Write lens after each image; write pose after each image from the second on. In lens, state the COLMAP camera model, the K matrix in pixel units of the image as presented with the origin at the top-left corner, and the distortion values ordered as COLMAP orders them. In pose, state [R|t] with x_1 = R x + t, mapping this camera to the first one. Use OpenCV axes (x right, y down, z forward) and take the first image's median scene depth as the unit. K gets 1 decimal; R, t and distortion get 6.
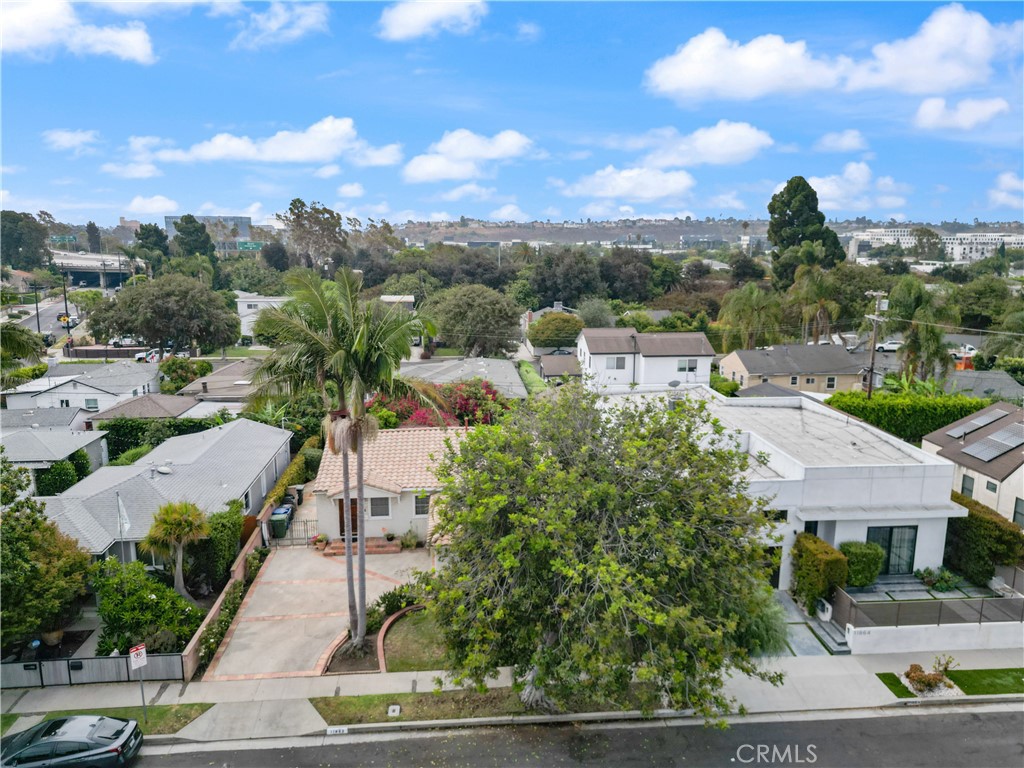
lens RADIAL K [[722.1, 0, 513.9], [0, 722.1, 384.3], [0, 0, 1]] dist [0.059632, -0.053449]
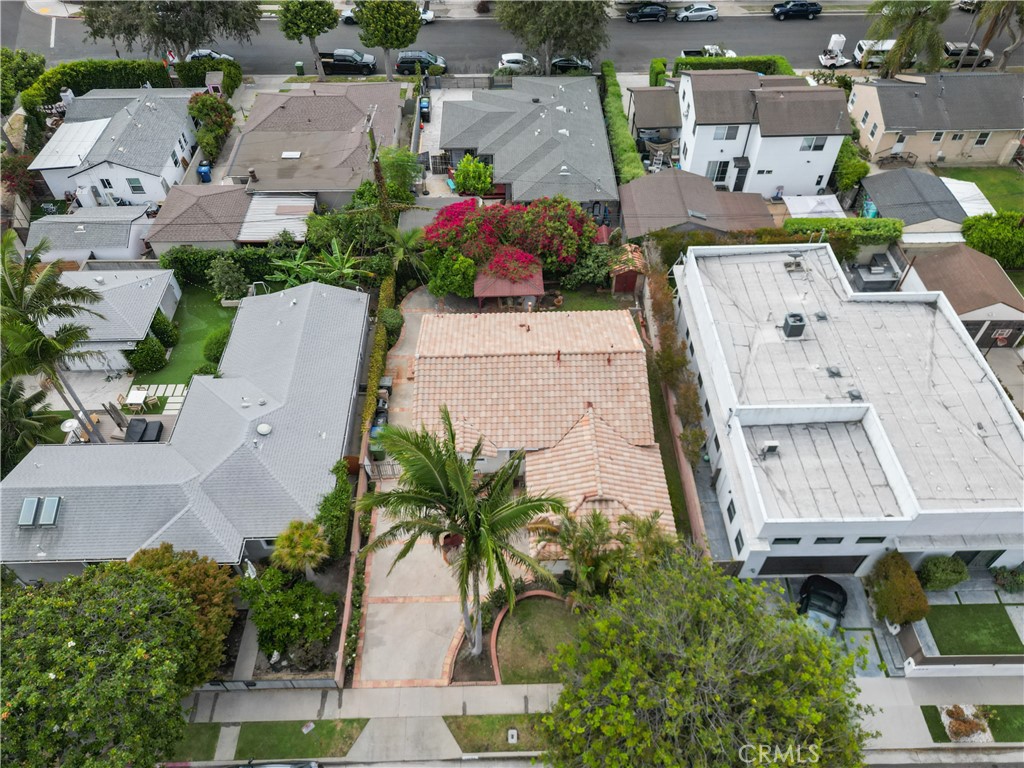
lens RADIAL K [[722.1, 0, 513.9], [0, 722.1, 384.3], [0, 0, 1]] dist [0.059632, -0.053449]
pose [[0.998079, 0.042457, -0.045121, -0.118362], [-0.006573, 0.796738, 0.604289, -0.699897], [0.061606, -0.602832, 0.795486, 0.336979]]
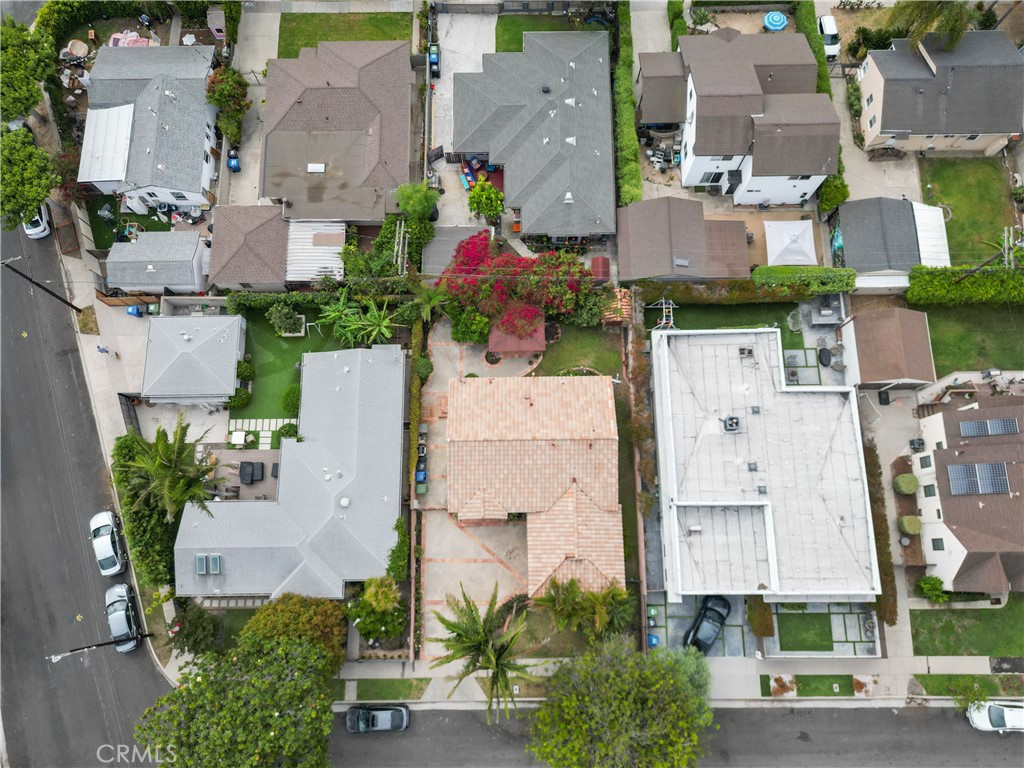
lens RADIAL K [[722.1, 0, 513.9], [0, 722.1, 384.3], [0, 0, 1]] dist [0.059632, -0.053449]
pose [[0.997149, 0.071213, -0.024933, -0.163170], [-0.007038, 0.416804, 0.908969, -1.661961], [0.075123, -0.906203, 0.416117, 0.829325]]
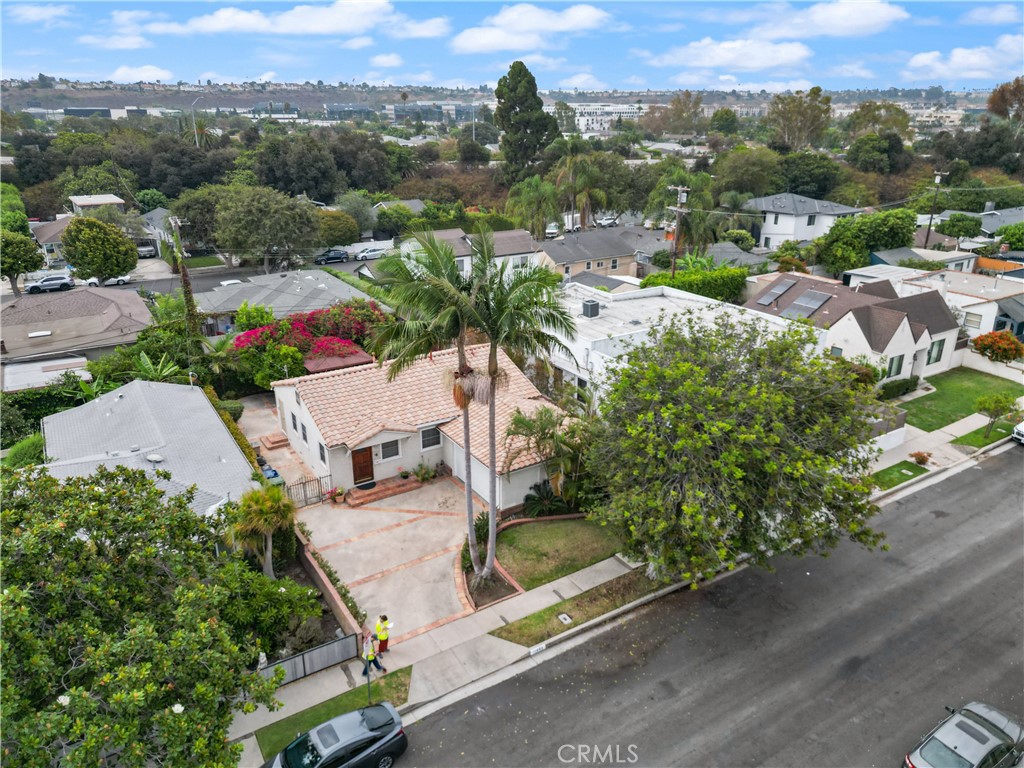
lens RADIAL K [[722.1, 0, 513.9], [0, 722.1, 384.3], [0, 0, 1]] dist [0.059632, -0.053449]
pose [[0.885764, -0.166776, 0.433138, -0.598104], [0.091403, 0.977616, 0.189504, -0.119152], [-0.455048, -0.128266, 0.881181, 0.076089]]
